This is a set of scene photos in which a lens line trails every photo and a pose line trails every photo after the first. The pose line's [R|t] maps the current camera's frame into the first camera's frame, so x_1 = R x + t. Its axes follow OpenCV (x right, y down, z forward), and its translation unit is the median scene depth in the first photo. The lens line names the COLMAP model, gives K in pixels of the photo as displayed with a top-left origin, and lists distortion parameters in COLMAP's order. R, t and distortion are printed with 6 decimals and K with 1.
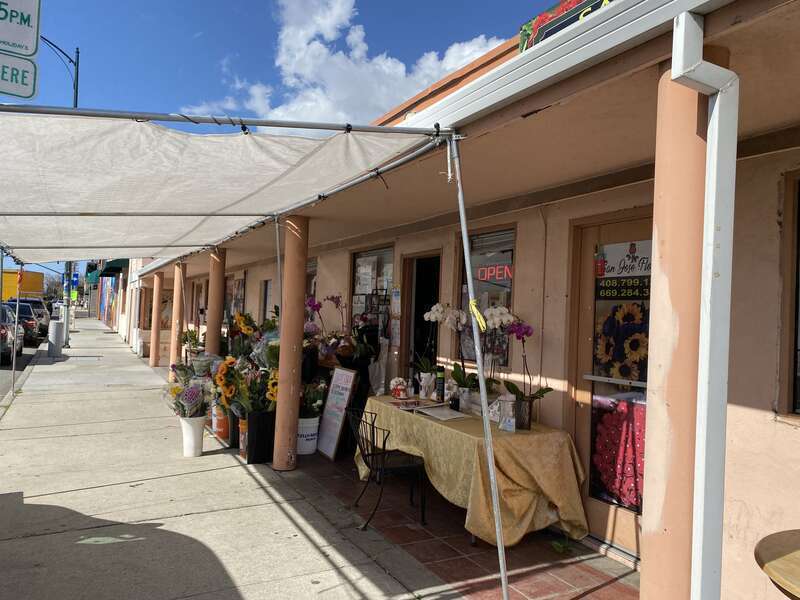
lens RADIAL K [[610.6, 0, 400.0], [0, 610.6, 300.0], [0, 0, 1]] dist [0.004591, -0.029370]
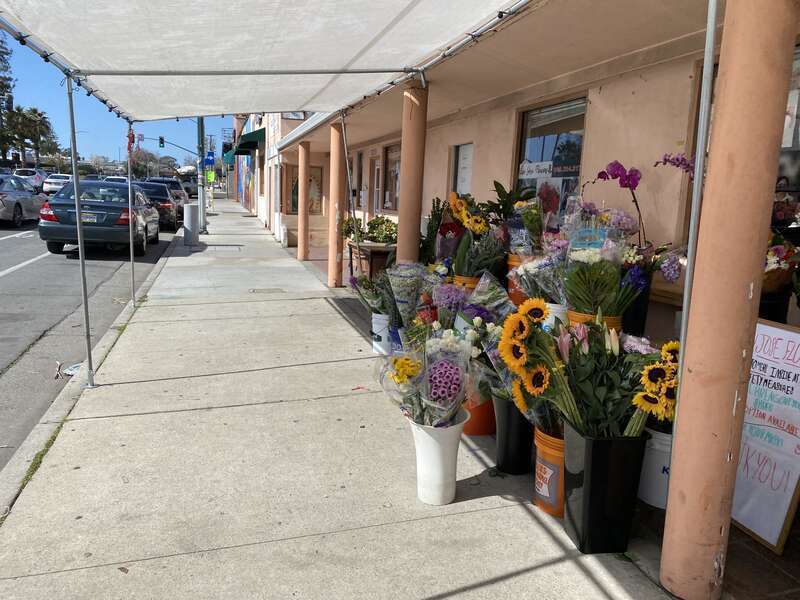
lens RADIAL K [[610.6, 0, 400.0], [0, 610.6, 300.0], [0, 0, 1]] dist [0.004591, -0.029370]
pose [[0.980001, 0.034882, -0.195910, -0.098032], [0.003029, 0.981787, 0.189962, 0.005085], [0.198968, -0.186757, 0.962047, 0.198711]]
